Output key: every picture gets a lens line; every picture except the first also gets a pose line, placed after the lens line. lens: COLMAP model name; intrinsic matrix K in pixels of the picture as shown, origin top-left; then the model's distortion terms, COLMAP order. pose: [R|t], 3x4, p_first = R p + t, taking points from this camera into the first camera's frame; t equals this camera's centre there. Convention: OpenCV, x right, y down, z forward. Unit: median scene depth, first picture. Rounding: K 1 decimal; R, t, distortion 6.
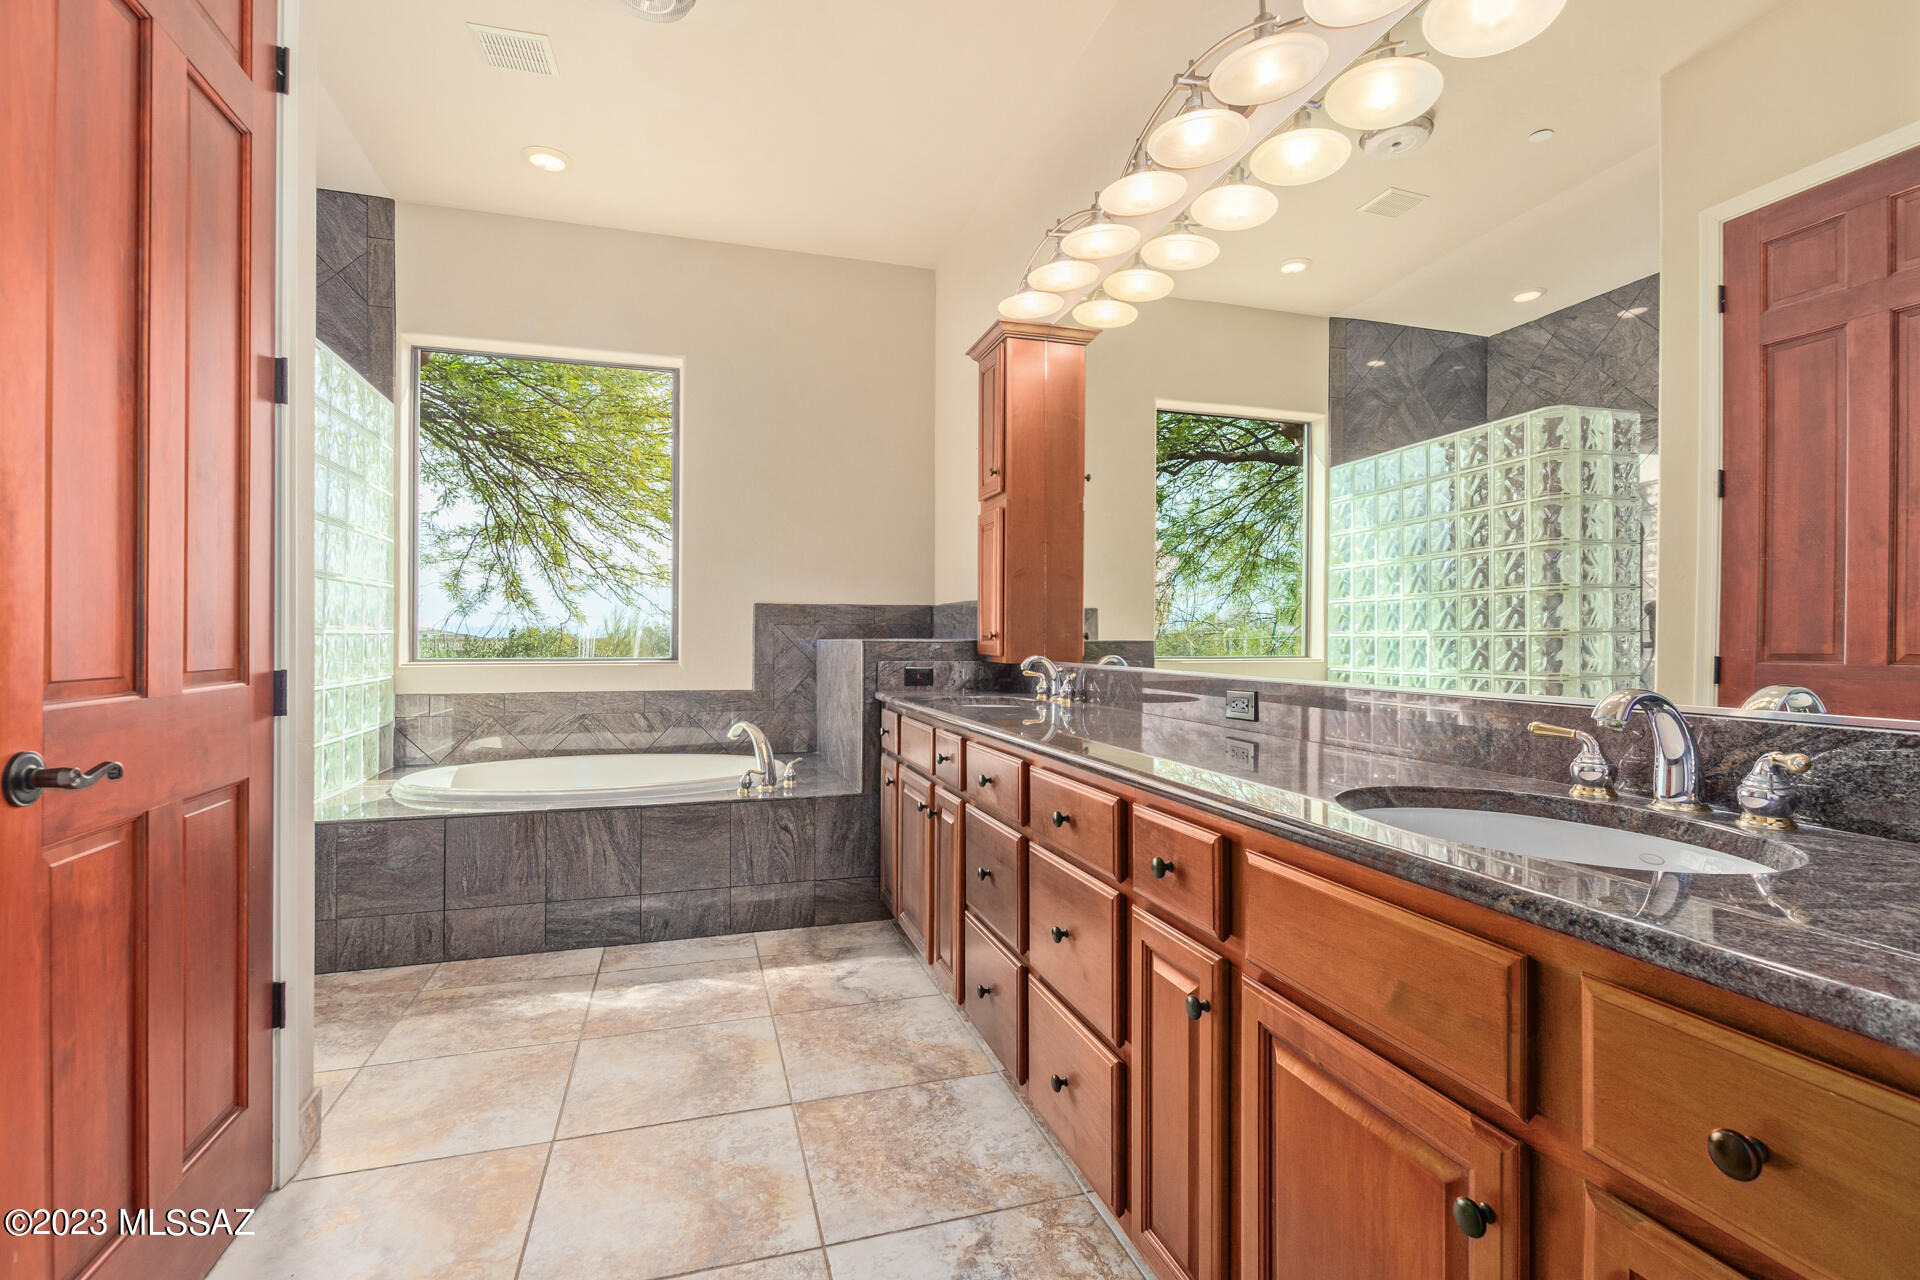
lens RADIAL K [[886.3, 0, 958.9], [0, 886.3, 632.3], [0, 0, 1]] dist [0.000422, -0.000357]
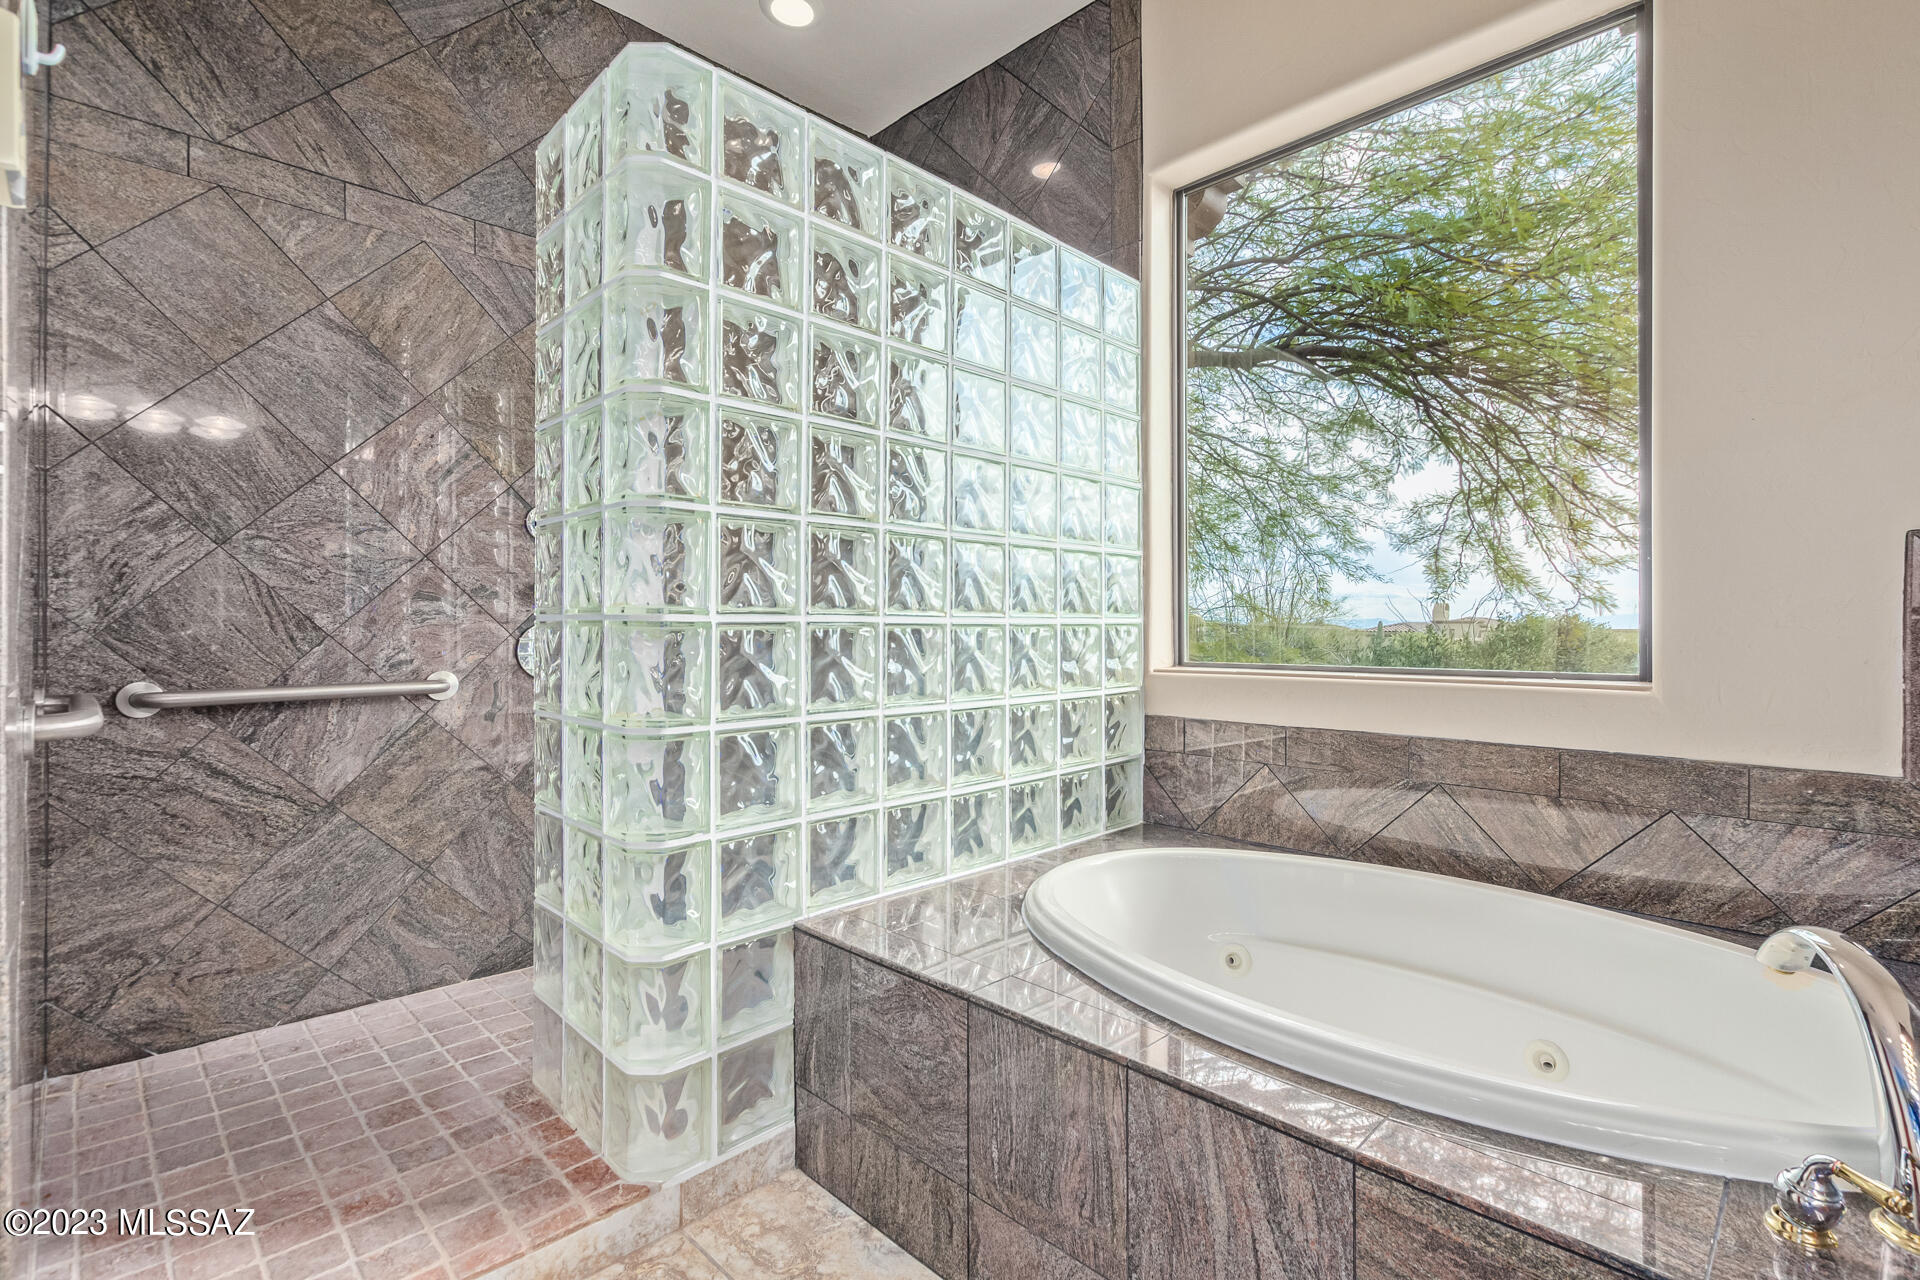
lens RADIAL K [[886.3, 0, 958.9], [0, 886.3, 632.3], [0, 0, 1]] dist [0.000422, -0.000357]
pose [[0.467901, -0.004212, -0.883771, -0.109319], [0.011340, 0.999935, 0.001238, 0.005180], [0.883708, -0.010601, 0.467918, 0.554605]]
